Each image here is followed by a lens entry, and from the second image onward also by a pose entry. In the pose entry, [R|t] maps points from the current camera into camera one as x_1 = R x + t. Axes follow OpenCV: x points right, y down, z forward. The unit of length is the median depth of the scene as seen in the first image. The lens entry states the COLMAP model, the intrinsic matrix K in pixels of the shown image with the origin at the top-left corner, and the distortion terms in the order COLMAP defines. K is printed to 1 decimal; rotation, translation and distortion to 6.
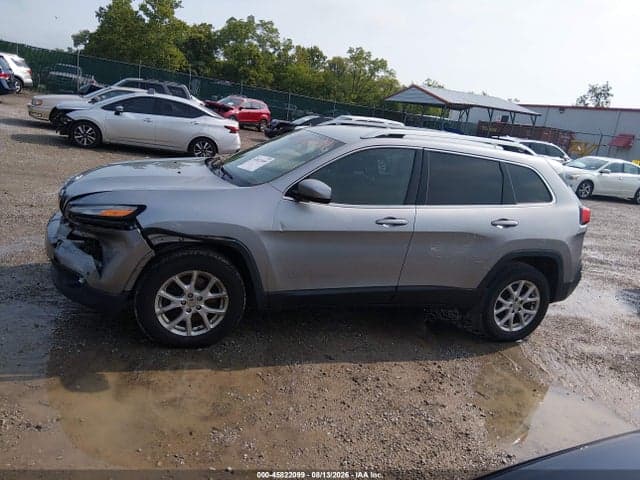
lens RADIAL K [[492.1, 0, 320.0], [0, 492.1, 240.0], [0, 0, 1]] dist [0.072528, -0.116748]
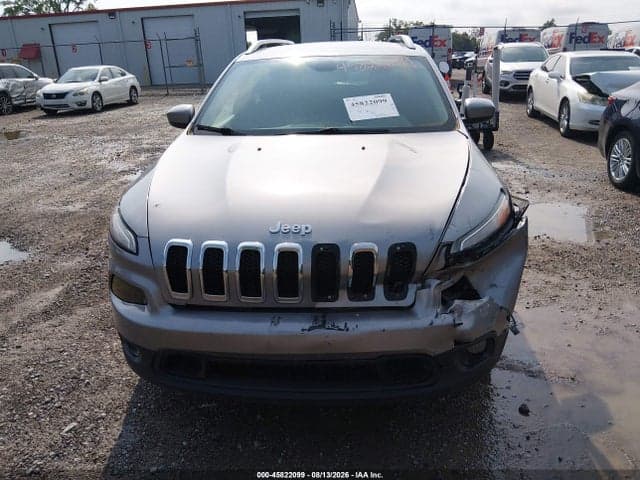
lens RADIAL K [[492.1, 0, 320.0], [0, 492.1, 240.0], [0, 0, 1]] dist [0.072528, -0.116748]
pose [[0.402476, -0.458919, 0.792090, -0.264587], [0.322407, 0.880886, 0.346545, -0.082637], [-0.856777, 0.115899, 0.502494, 0.226280]]
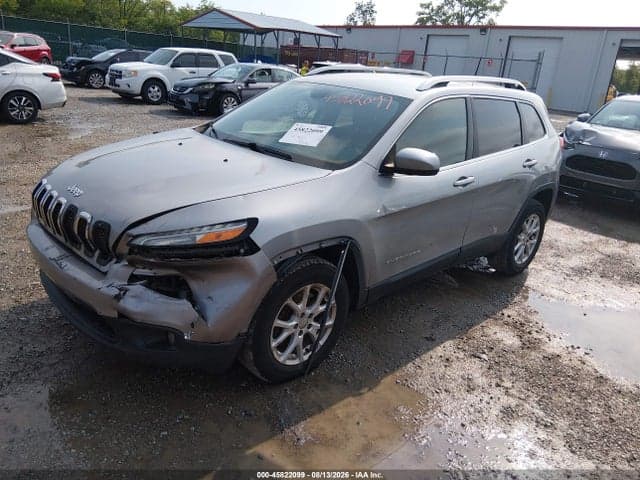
lens RADIAL K [[492.1, 0, 320.0], [0, 492.1, 240.0], [0, 0, 1]] dist [0.072528, -0.116748]
pose [[0.906898, -0.200332, 0.370678, -0.139534], [0.147563, 0.975035, 0.165929, -0.037144], [-0.394665, -0.095783, 0.913819, 0.074784]]
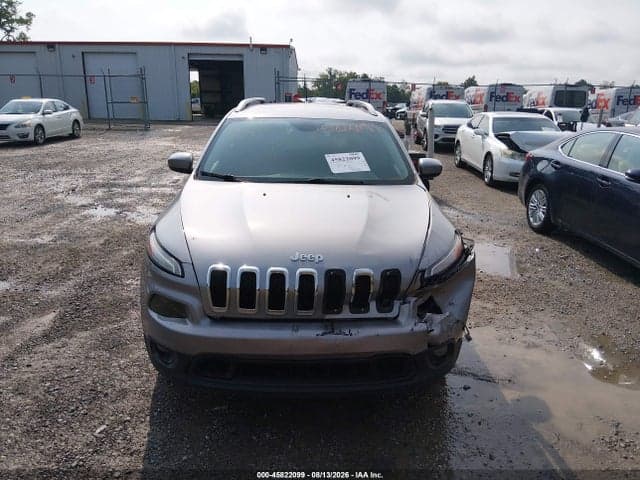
lens RADIAL K [[487.8, 0, 316.3], [0, 487.8, 238.4], [0, 0, 1]] dist [0.098543, -0.126800]
pose [[0.303478, -0.388274, 0.870140, -0.312756], [0.269240, 0.910937, 0.312575, -0.103313], [-0.914008, 0.139417, 0.380989, 0.229737]]
